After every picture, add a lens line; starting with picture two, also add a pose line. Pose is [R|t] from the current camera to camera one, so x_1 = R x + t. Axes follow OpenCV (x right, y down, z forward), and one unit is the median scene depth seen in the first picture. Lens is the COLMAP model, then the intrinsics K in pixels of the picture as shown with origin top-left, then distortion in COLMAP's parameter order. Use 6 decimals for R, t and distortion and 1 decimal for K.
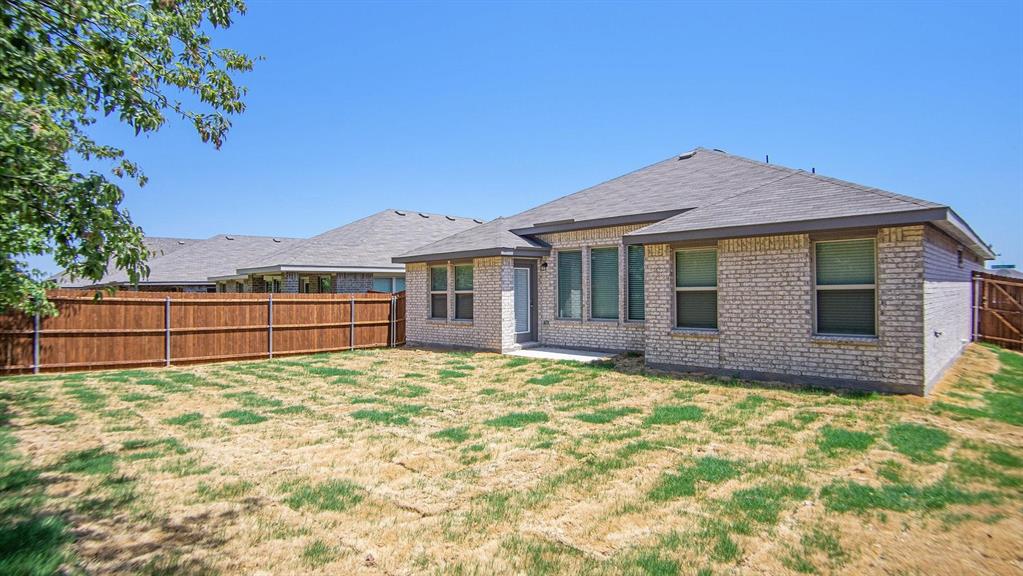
lens RADIAL K [[547.1, 0, 513.9], [0, 547.1, 291.6], [0, 0, 1]] dist [-0.019911, 0.002286]
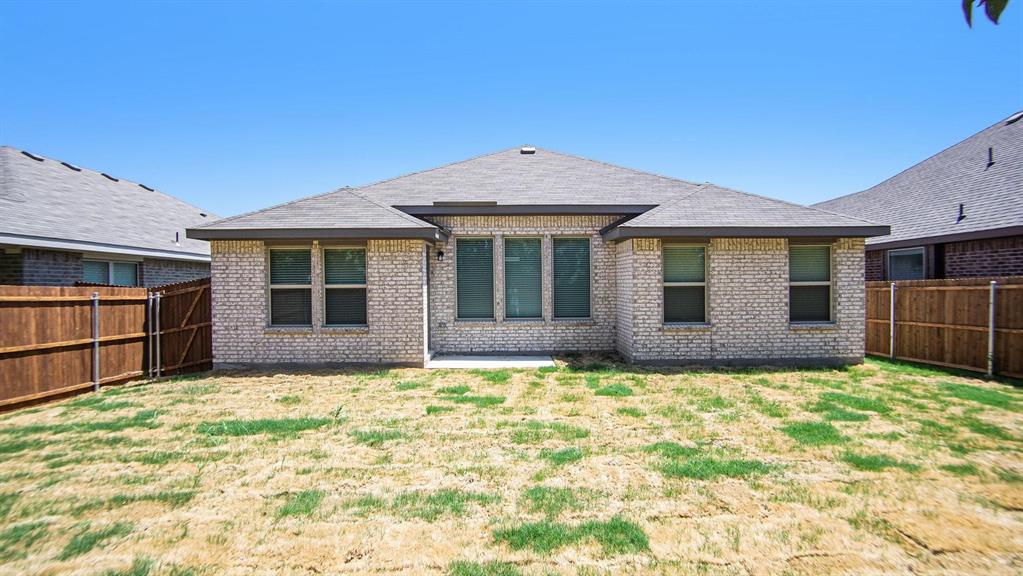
lens RADIAL K [[547.1, 0, 512.9], [0, 547.1, 285.5], [0, 0, 1]] dist [-0.019911, 0.002286]
pose [[0.712582, 0.010943, 0.701503, -0.595127], [-0.003760, 0.999924, -0.011778, 0.010656], [-0.701578, 0.005755, 0.712569, 0.472941]]
